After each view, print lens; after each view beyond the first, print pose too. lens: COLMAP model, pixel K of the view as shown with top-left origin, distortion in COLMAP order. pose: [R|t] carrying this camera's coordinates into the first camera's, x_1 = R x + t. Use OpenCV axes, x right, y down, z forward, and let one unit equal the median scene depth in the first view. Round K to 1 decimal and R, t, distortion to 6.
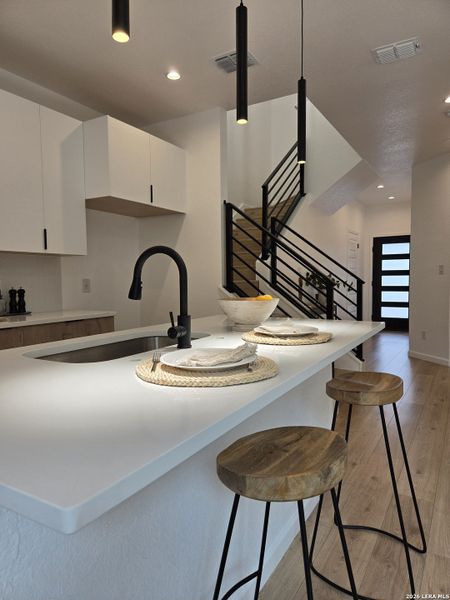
lens RADIAL K [[403.7, 0, 228.7], [0, 403.7, 302.8], [0, 0, 1]] dist [0.067698, -0.052408]
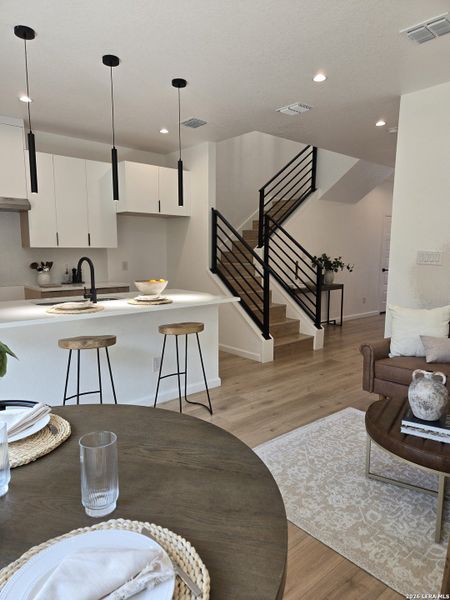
lens RADIAL K [[403.7, 0, 224.4], [0, 403.7, 304.8], [0, 0, 1]] dist [0.067698, -0.052408]
pose [[0.950188, 0.056562, -0.306501, 0.512429], [-0.033227, 0.996174, 0.080826, -0.034566], [0.309900, -0.066615, 0.948432, -0.367947]]
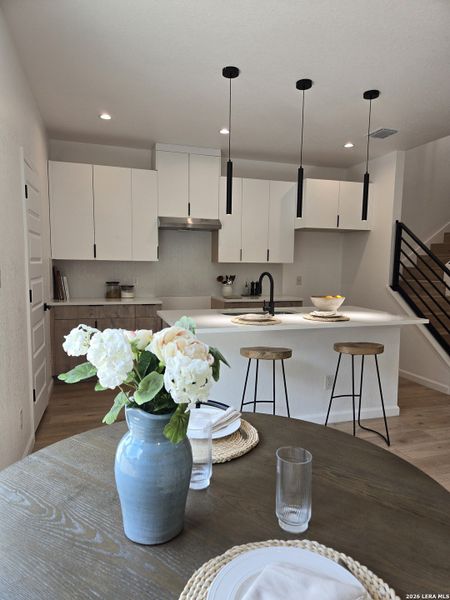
lens RADIAL K [[403.7, 0, 227.8], [0, 403.7, 304.6], [0, 0, 1]] dist [0.067698, -0.052408]
pose [[0.753027, 0.089601, -0.651861, 0.493071], [-0.062273, 0.995943, 0.064959, -0.036678], [0.655037, -0.008323, 0.755551, -0.377942]]
